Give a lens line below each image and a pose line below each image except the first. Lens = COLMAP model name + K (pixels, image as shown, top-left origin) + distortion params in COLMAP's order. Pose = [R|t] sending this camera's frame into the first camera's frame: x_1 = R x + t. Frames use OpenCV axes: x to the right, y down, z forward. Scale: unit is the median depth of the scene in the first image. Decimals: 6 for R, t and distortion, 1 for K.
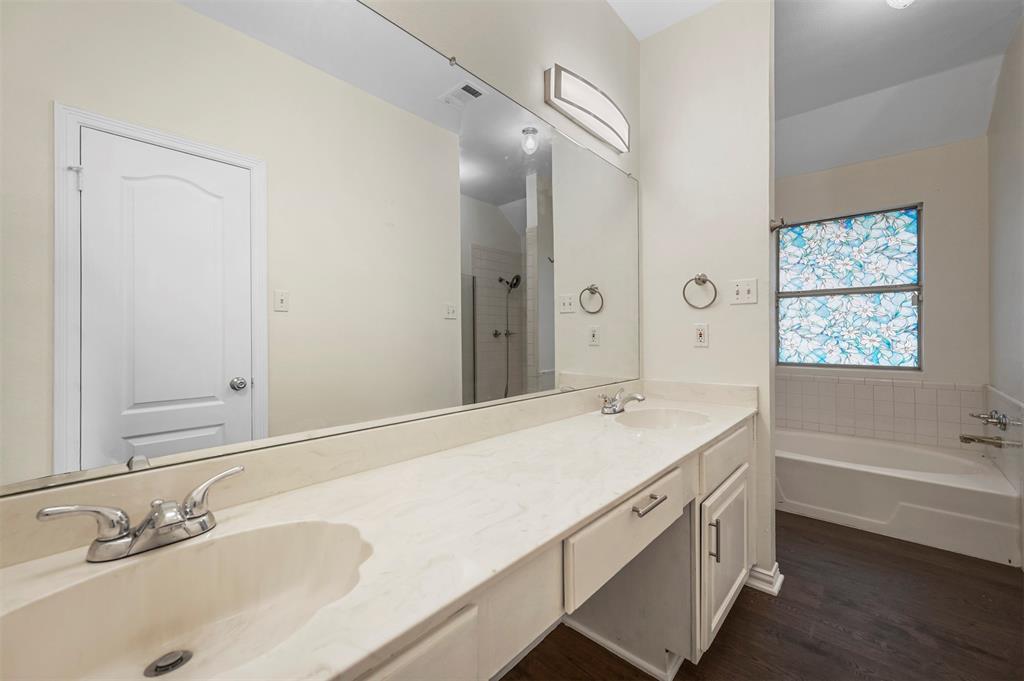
lens RADIAL K [[402.2, 0, 517.2], [0, 402.2, 336.2], [0, 0, 1]] dist [-0.000856, -0.000373]
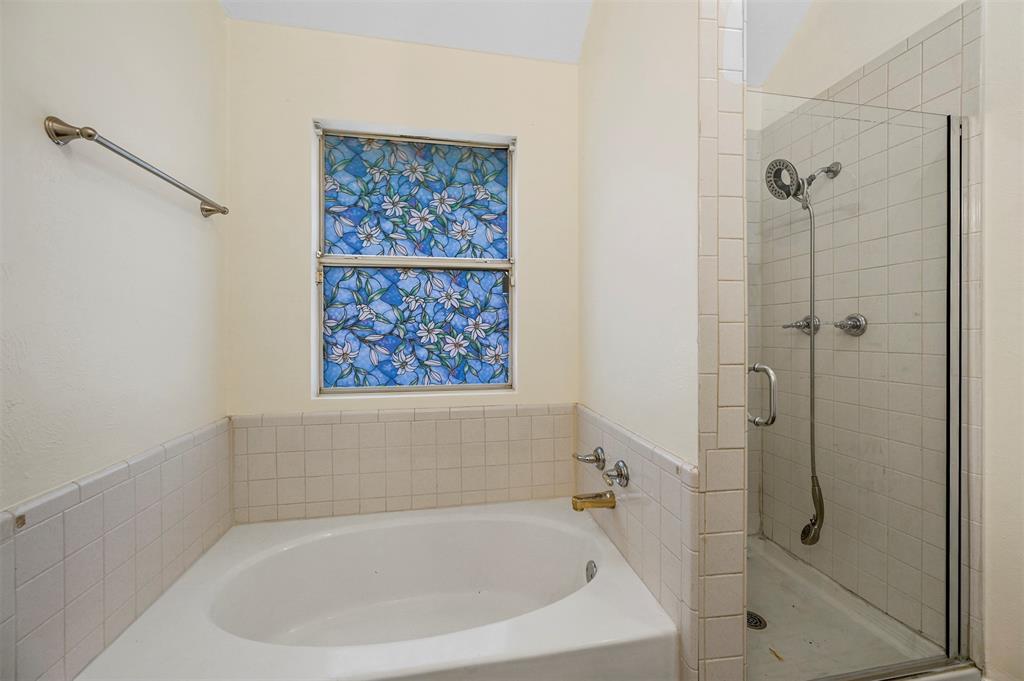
lens RADIAL K [[402.2, 0, 513.7], [0, 402.2, 333.5], [0, 0, 1]] dist [-0.000856, -0.000373]
pose [[0.605214, 0.000211, 0.796063, 0.421987], [0.002962, 0.999992, -0.002517, -0.005447], [-0.796057, 0.003881, 0.605209, 0.532329]]
